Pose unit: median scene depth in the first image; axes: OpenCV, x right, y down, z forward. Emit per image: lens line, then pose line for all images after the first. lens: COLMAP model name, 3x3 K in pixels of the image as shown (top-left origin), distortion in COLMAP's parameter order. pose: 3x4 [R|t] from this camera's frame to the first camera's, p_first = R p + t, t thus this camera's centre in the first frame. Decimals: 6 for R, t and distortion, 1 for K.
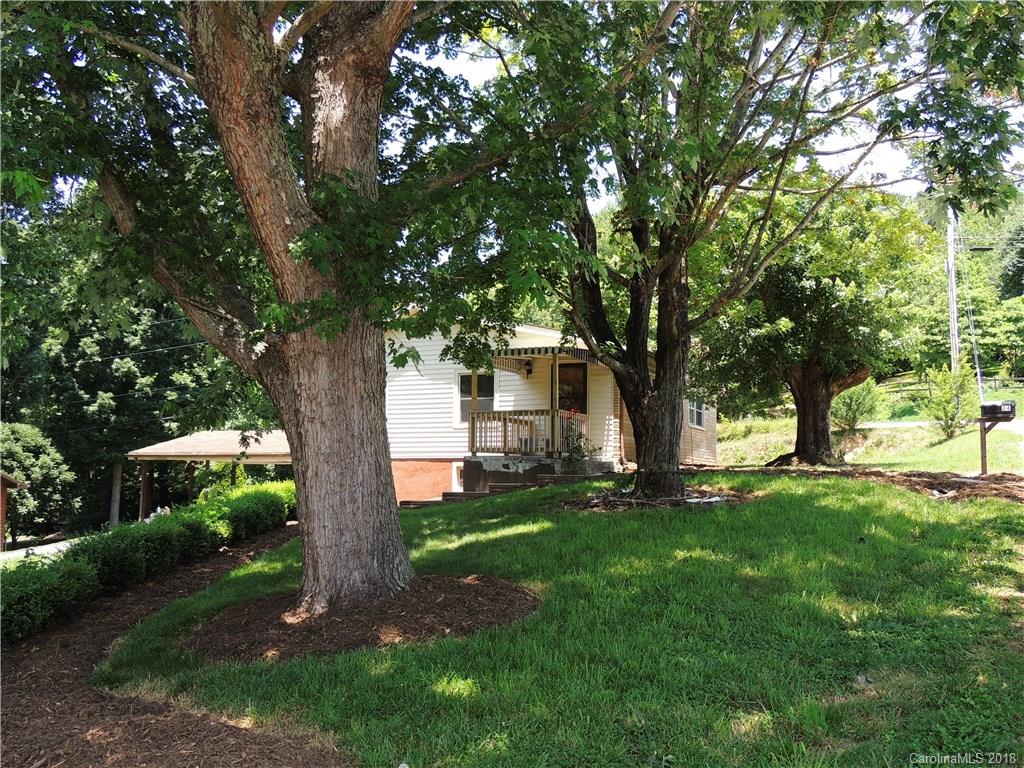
lens RADIAL K [[977.3, 0, 512.9], [0, 977.3, 378.4], [0, 0, 1]] dist [-0.007329, 0.000000]
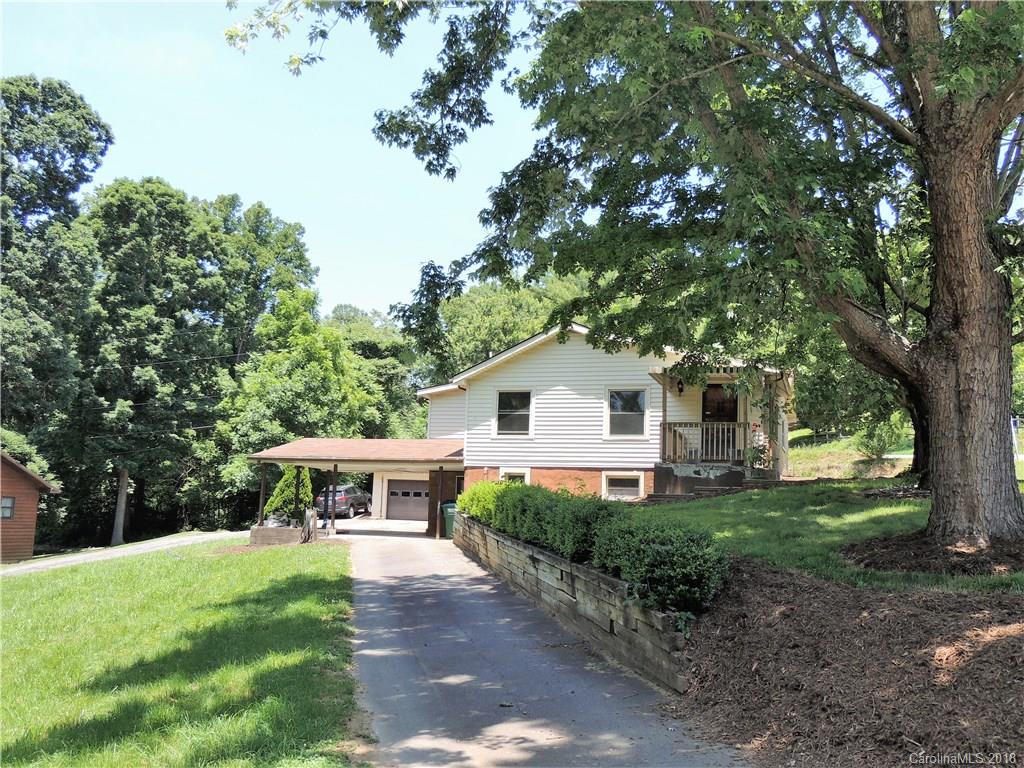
lens RADIAL K [[977.3, 0, 514.3], [0, 977.3, 386.2], [0, 0, 1]] dist [-0.007329, 0.000000]
pose [[0.992385, 0.041814, 0.115863, -0.139559], [-0.038879, 0.998866, -0.027473, 0.012174], [-0.116881, 0.022759, 0.992885, -0.033676]]
